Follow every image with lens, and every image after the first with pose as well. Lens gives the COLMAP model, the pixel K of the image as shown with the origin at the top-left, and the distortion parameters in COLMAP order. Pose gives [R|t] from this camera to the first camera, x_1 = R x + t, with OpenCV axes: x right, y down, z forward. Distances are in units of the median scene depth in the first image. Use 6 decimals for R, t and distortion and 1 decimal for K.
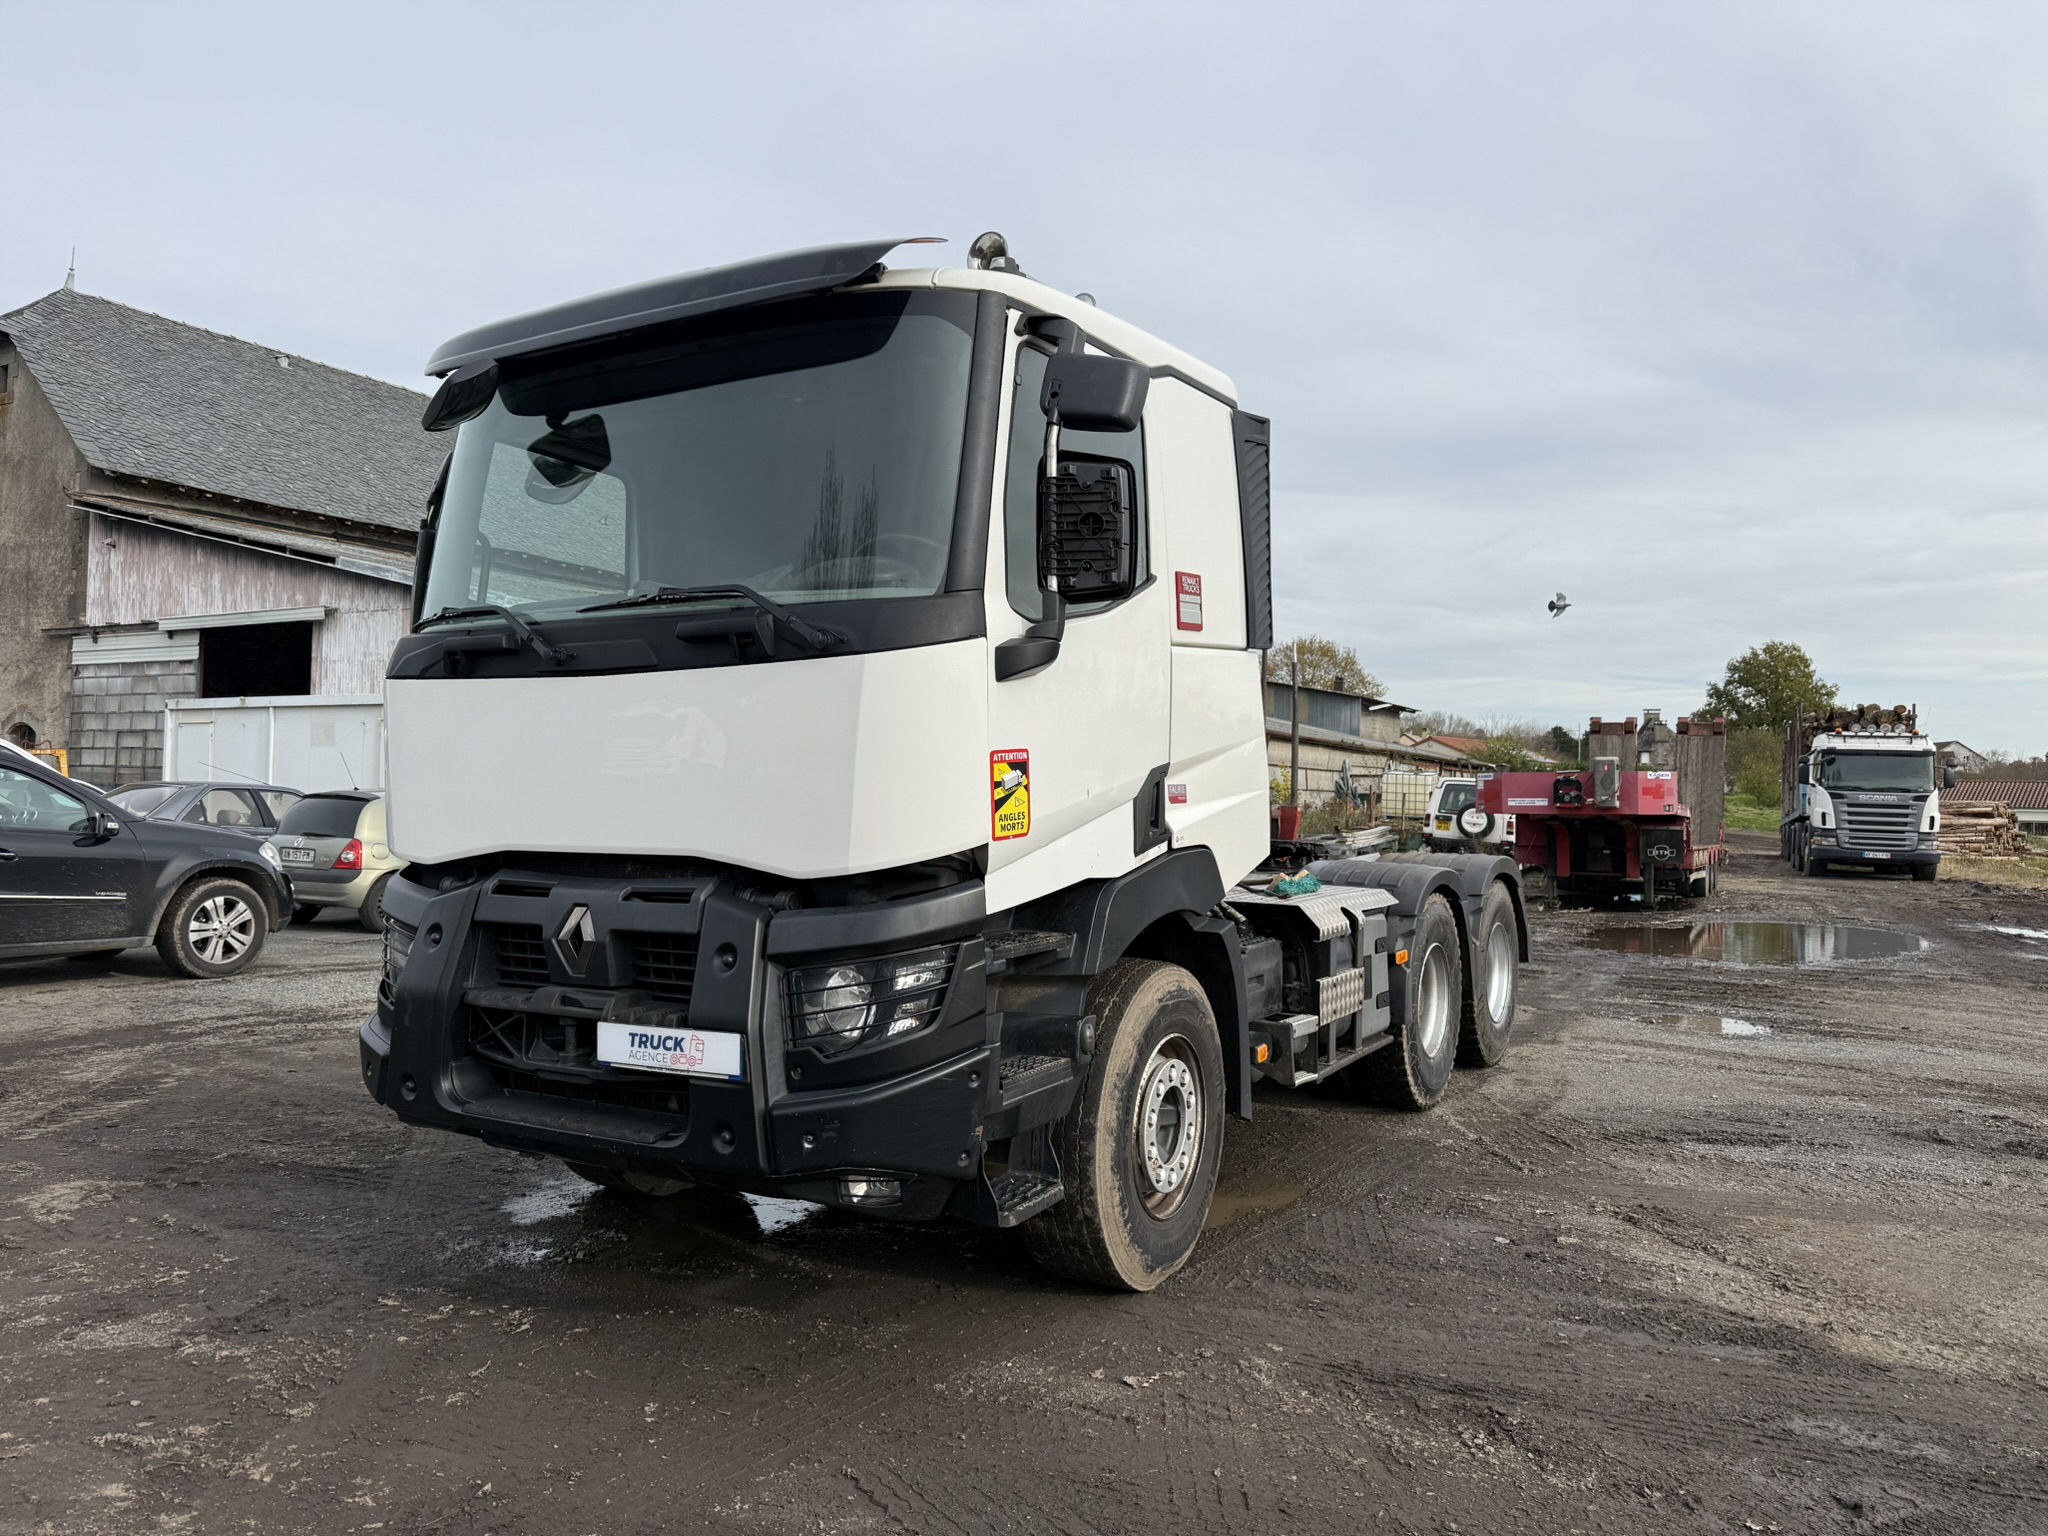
lens RADIAL K [[1475.6, 0, 1024.0], [0, 1475.6, 768.0], [0, 0, 1]] dist [0.044613, -0.034640]
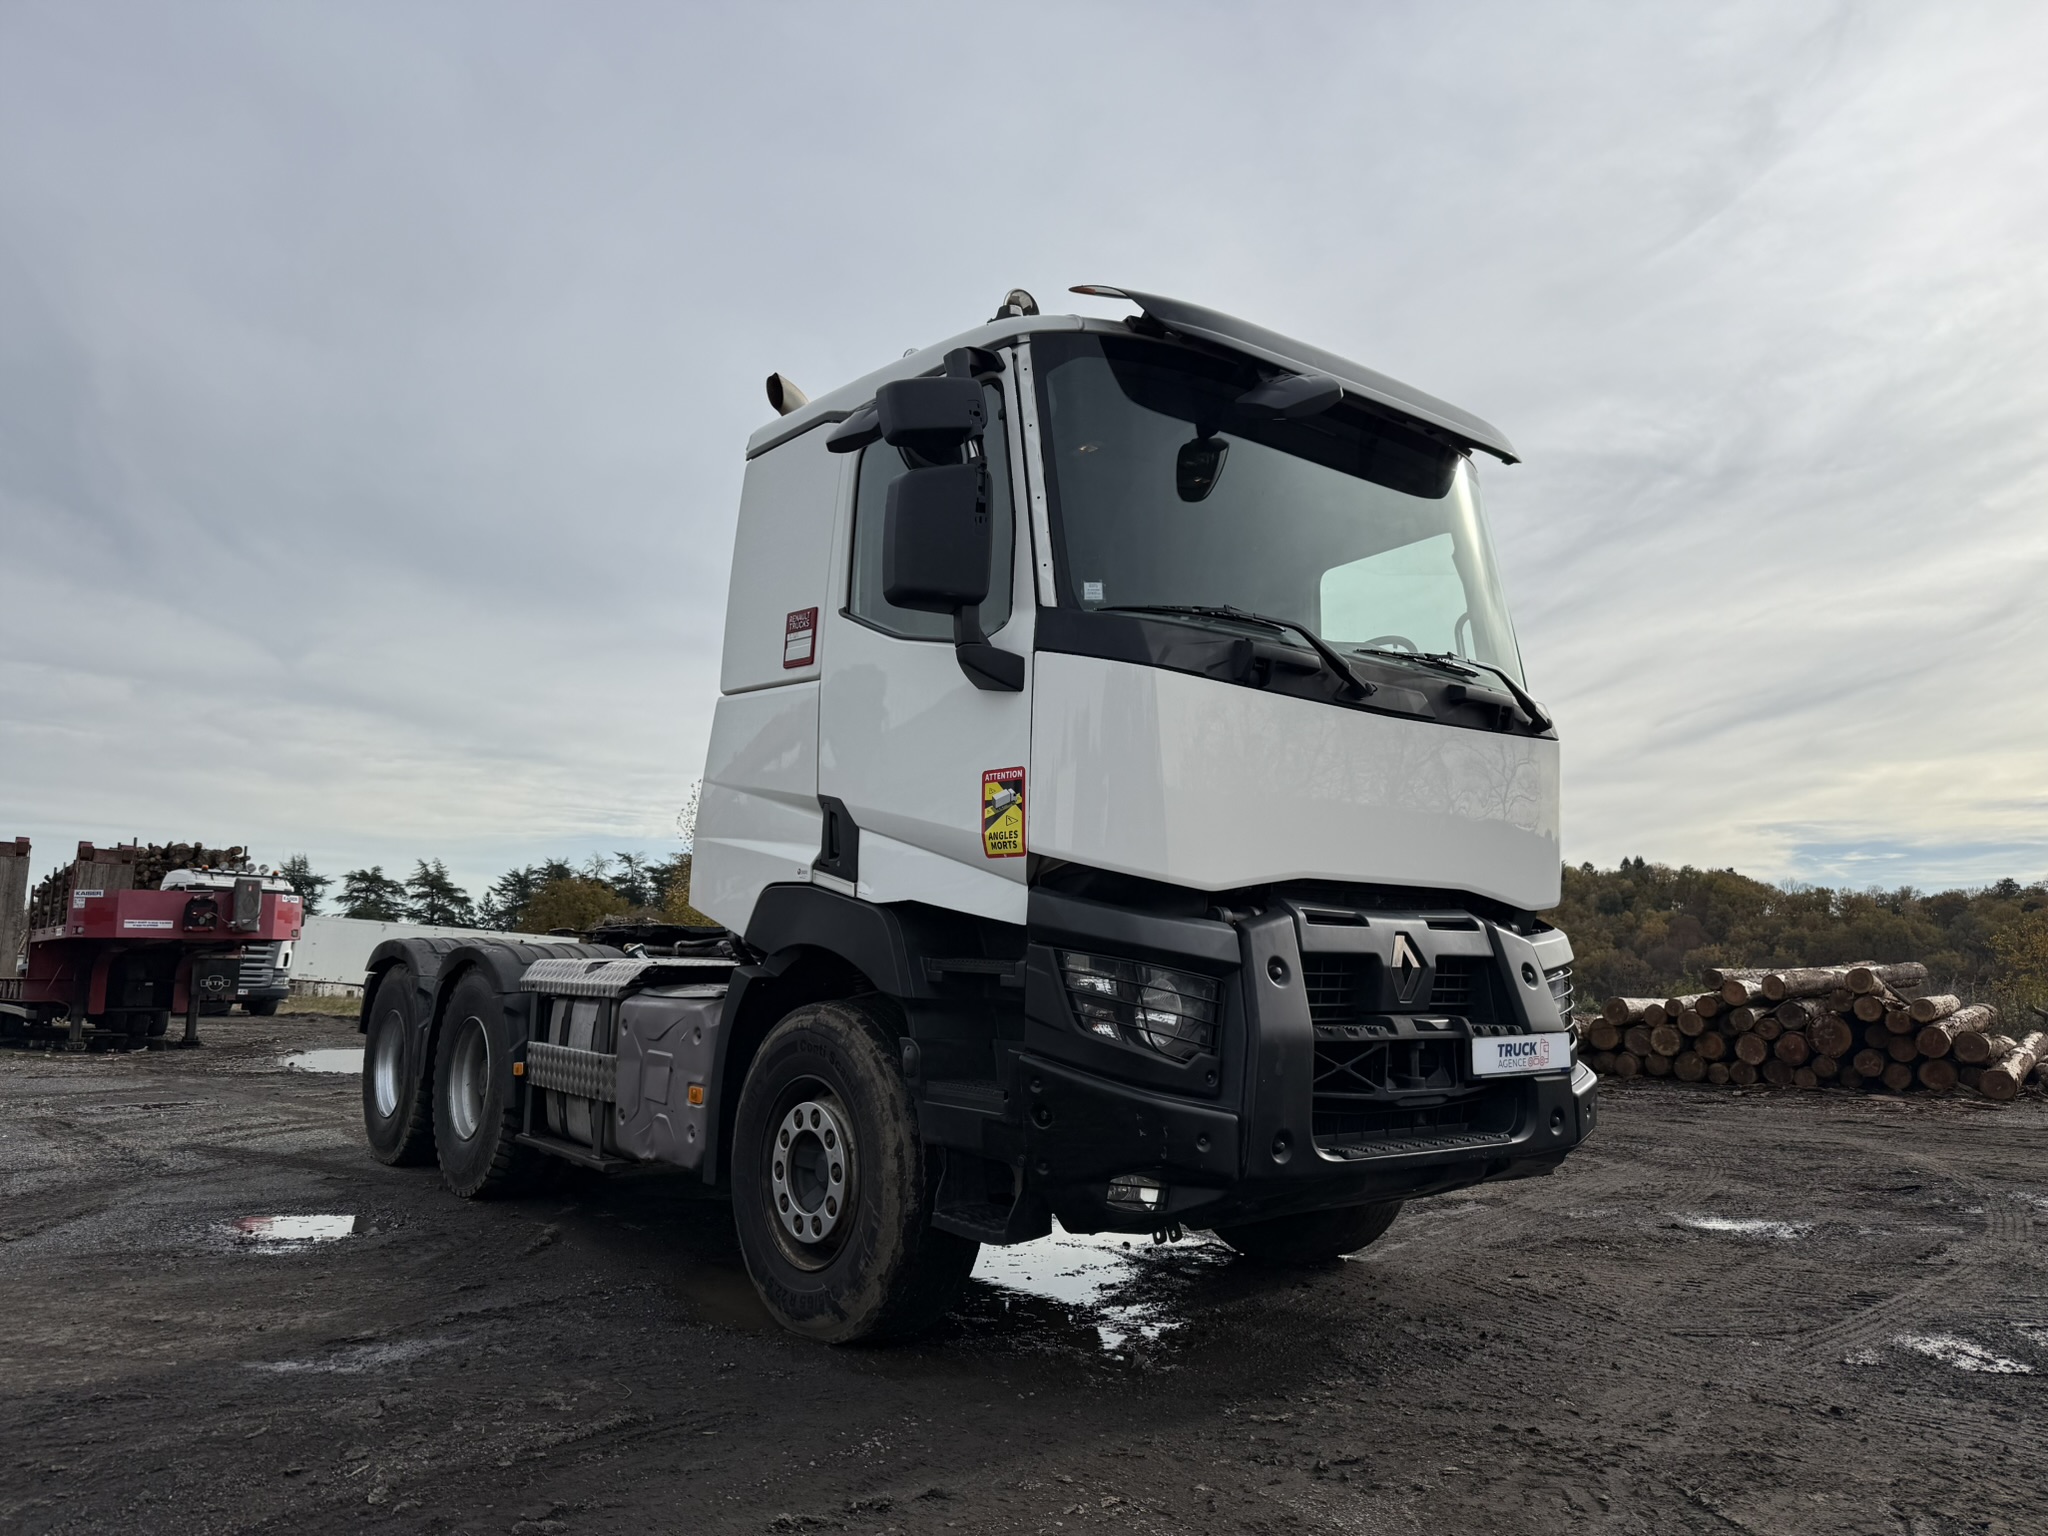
lens RADIAL K [[1488.0, 0, 1054.9], [0, 1488.0, 757.7], [0, 0, 1]] dist [-0.002739, -0.004024]
pose [[0.350541, 0.127833, 0.927782, -0.305504], [-0.024784, 0.991560, -0.127257, 0.024356], [-0.936219, 0.021615, 0.350751, 0.193293]]
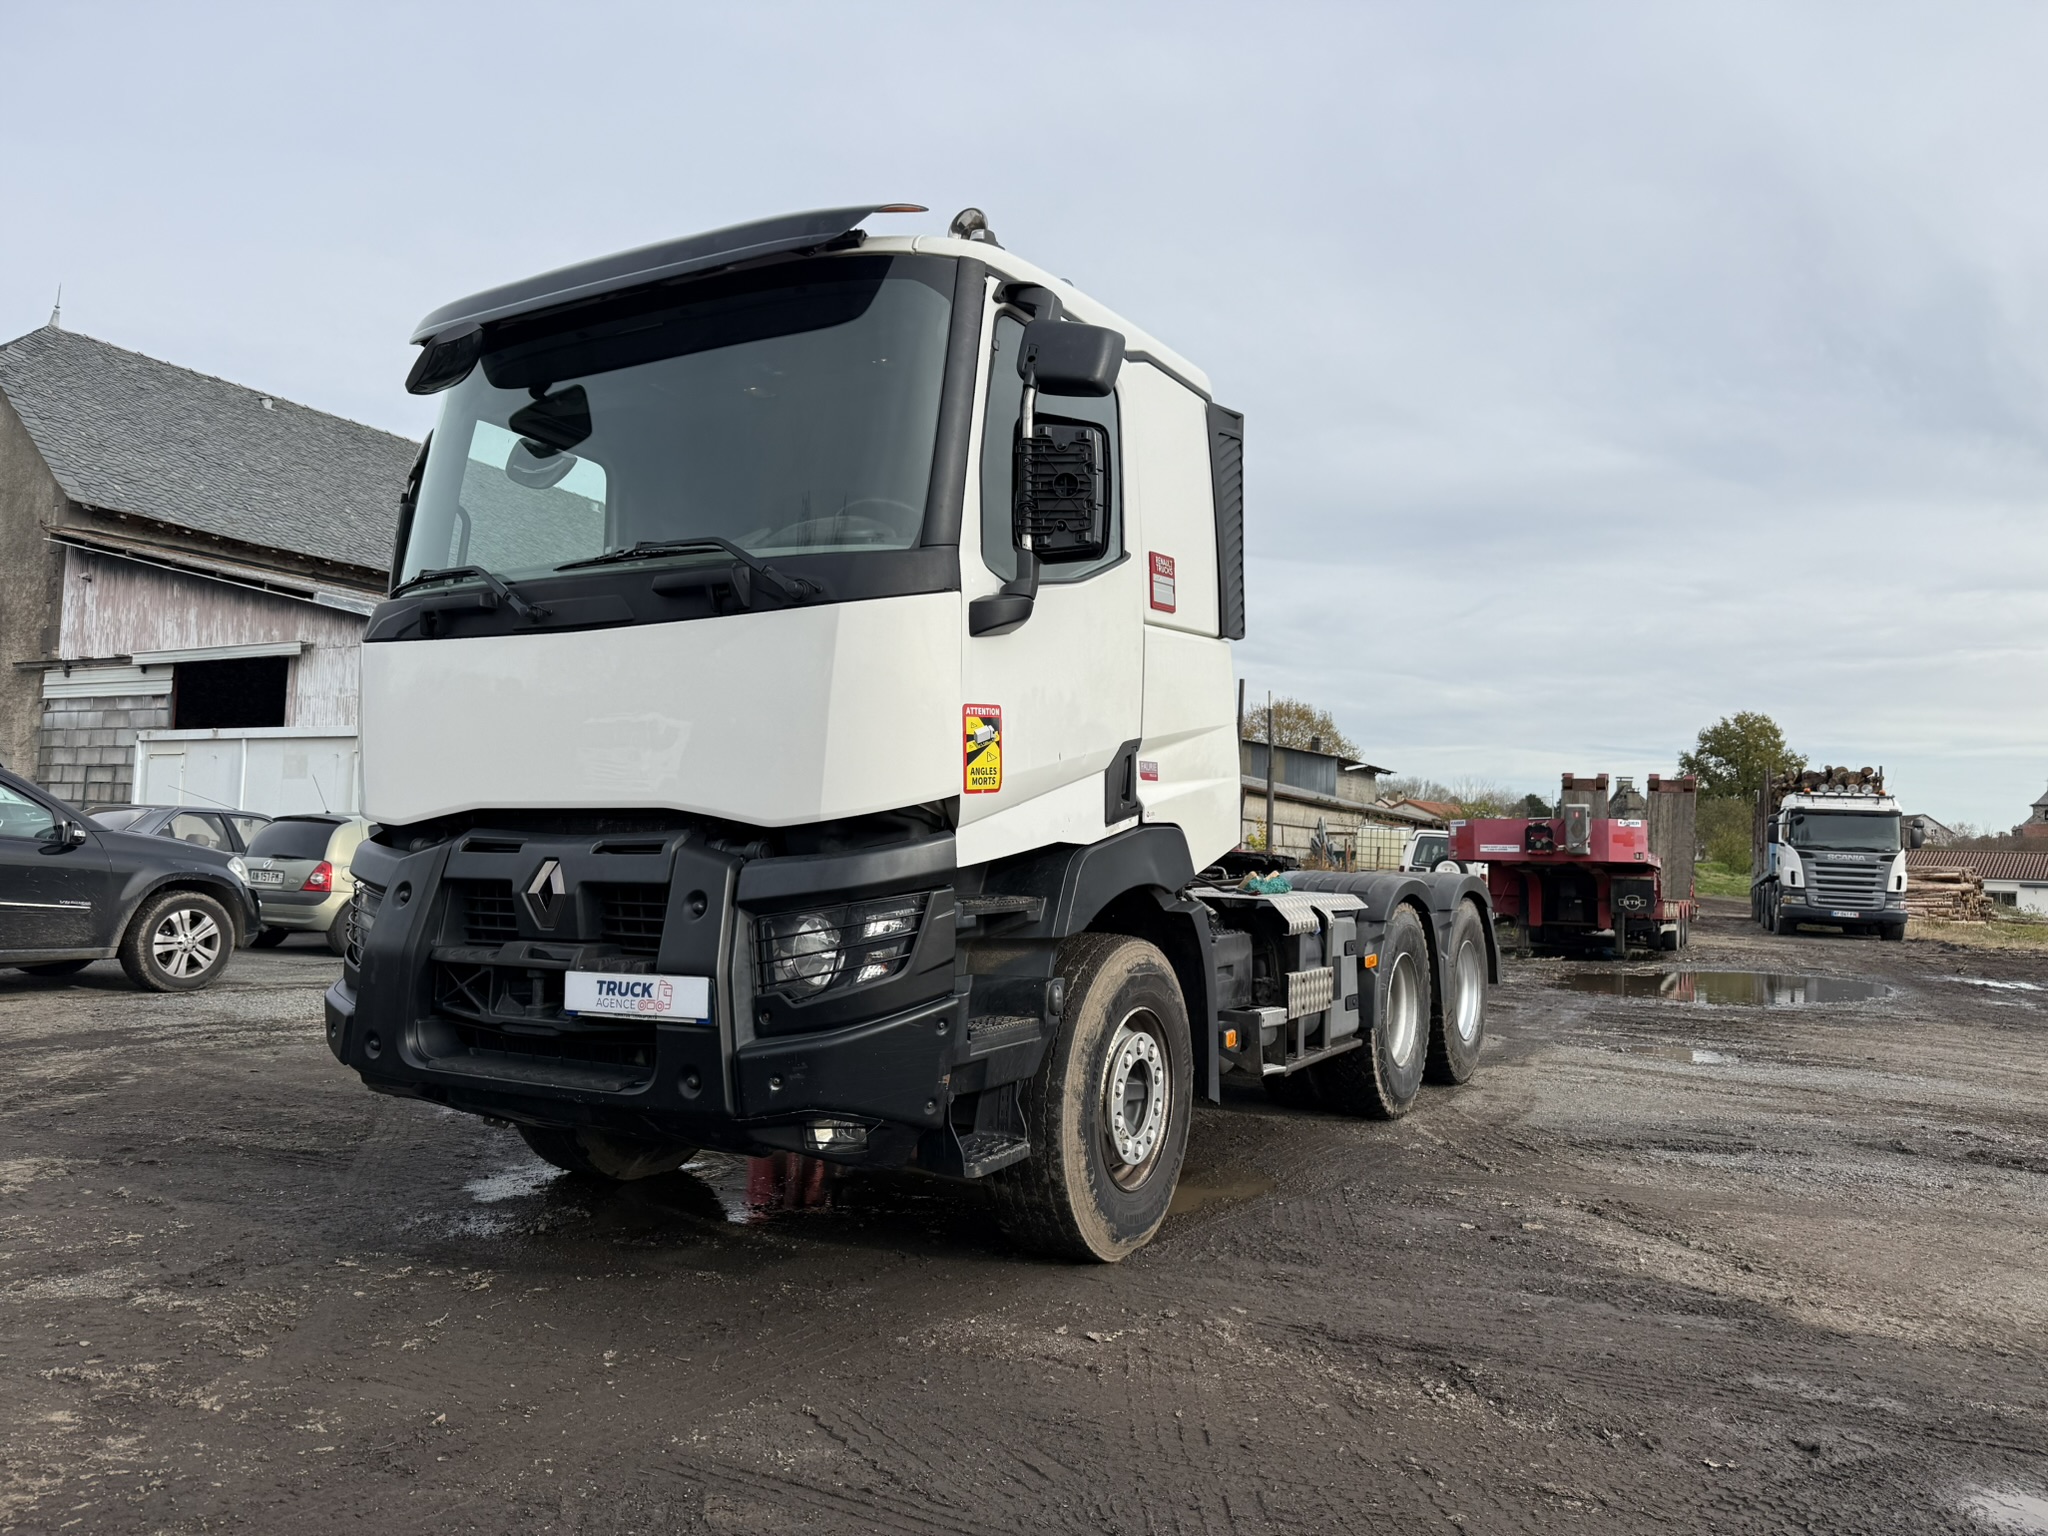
lens RADIAL K [[1472.9, 0, 1025.4], [0, 1472.9, 779.7], [0, 0, 1]] dist [0.053162, -0.045112]
pose [[0.999776, 0.014172, 0.015723, 0.001004], [-0.013626, 0.999319, -0.034303, 0.015543], [-0.016198, 0.034081, 0.999288, -0.001497]]
